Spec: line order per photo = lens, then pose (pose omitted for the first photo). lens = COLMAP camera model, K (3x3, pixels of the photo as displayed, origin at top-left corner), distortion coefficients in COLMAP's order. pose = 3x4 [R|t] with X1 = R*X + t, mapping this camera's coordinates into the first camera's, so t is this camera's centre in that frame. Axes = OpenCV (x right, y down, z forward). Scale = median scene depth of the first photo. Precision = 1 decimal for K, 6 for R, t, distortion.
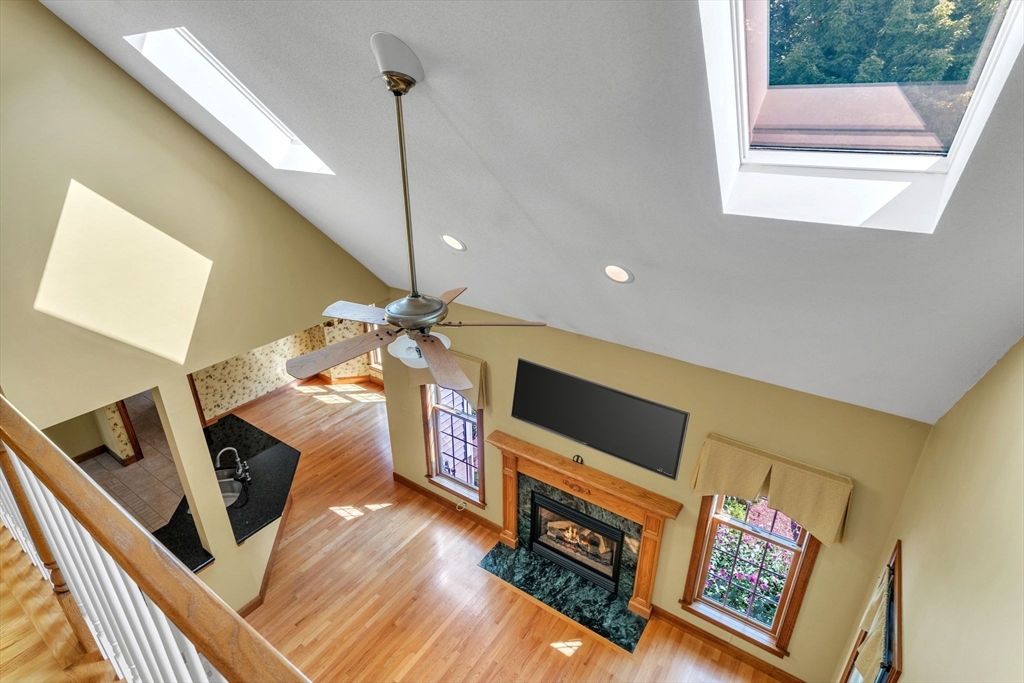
lens RADIAL K [[525.9, 0, 510.8], [0, 525.9, 341.2], [0, 0, 1]] dist [-0.016426, -0.000035]
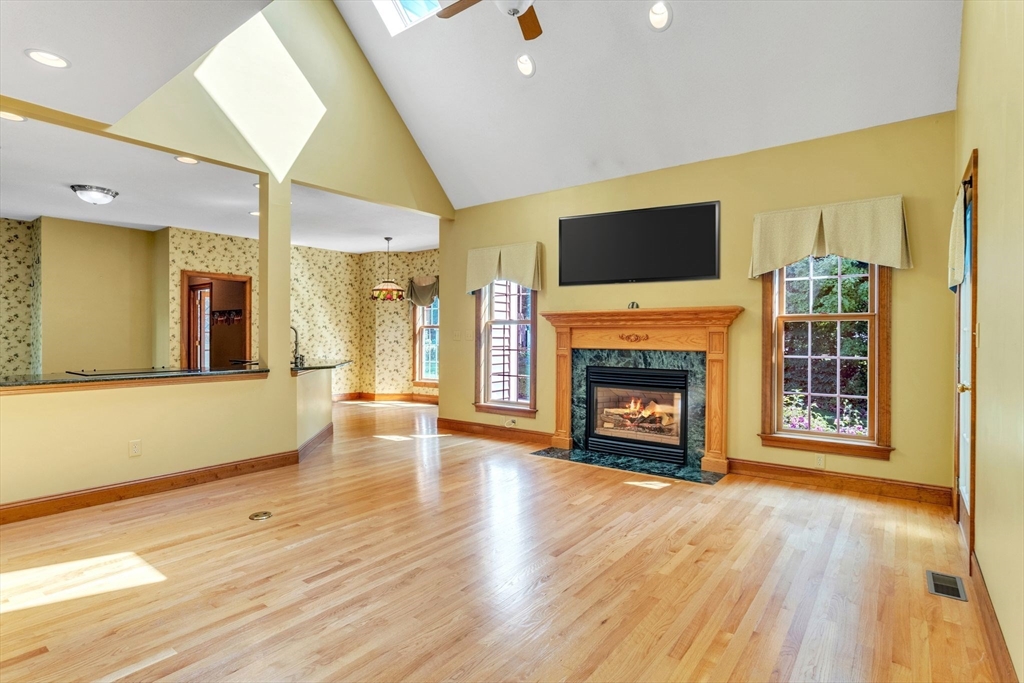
lens RADIAL K [[525.9, 0, 510.8], [0, 525.9, 341.2], [0, 0, 1]] dist [-0.016426, -0.000035]
pose [[0.998730, 0.004067, -0.050209, -0.052472], [-0.023904, 0.915622, -0.401329, 0.640095], [0.044340, 0.402019, 0.914557, 0.079068]]
